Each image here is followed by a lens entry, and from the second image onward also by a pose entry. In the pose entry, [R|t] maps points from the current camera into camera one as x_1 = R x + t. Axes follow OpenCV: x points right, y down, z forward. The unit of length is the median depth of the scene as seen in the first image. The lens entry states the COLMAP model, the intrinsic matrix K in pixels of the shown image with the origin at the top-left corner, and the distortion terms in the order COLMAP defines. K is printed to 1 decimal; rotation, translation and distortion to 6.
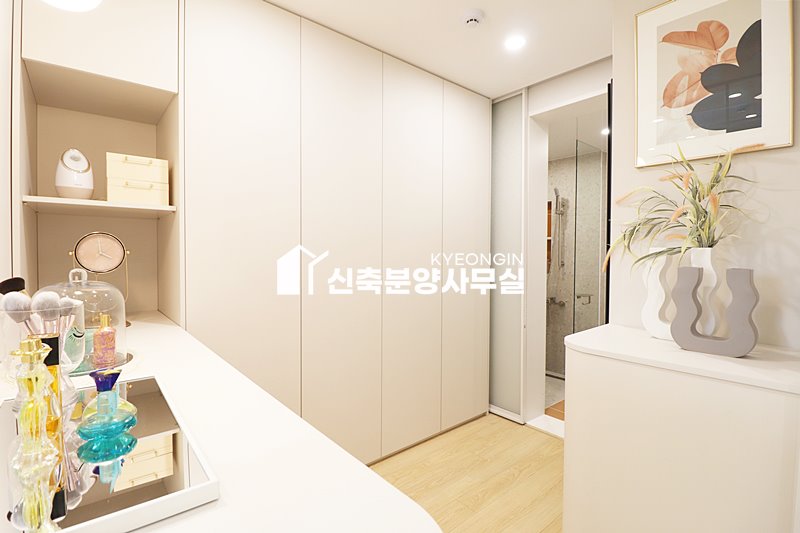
lens RADIAL K [[371.6, 0, 400.0], [0, 371.6, 260.4], [0, 0, 1]] dist [-0.002575, -0.009523]
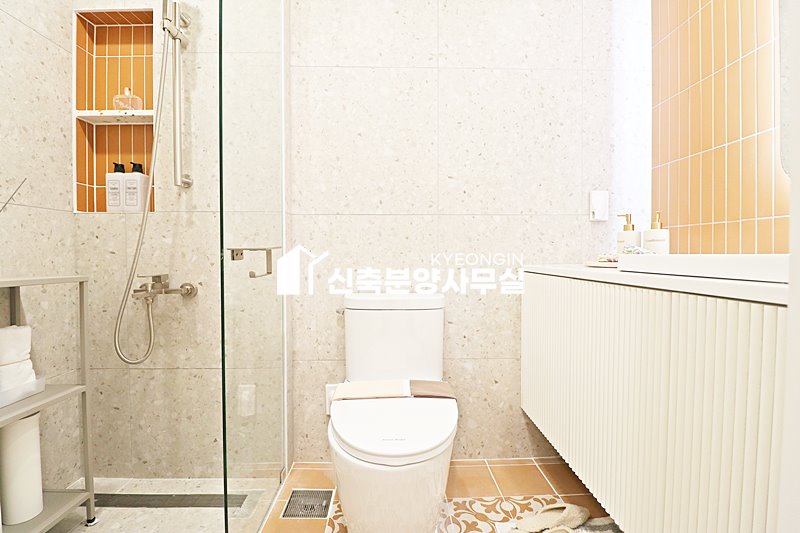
lens RADIAL K [[371.6, 0, 400.0], [0, 371.6, 260.4], [0, 0, 1]] dist [-0.002575, -0.009523]
pose [[0.629120, -0.022577, 0.776981, 0.284323], [0.022623, 0.999686, 0.010730, 0.088380], [-0.776979, 0.010827, 0.629433, 0.607752]]
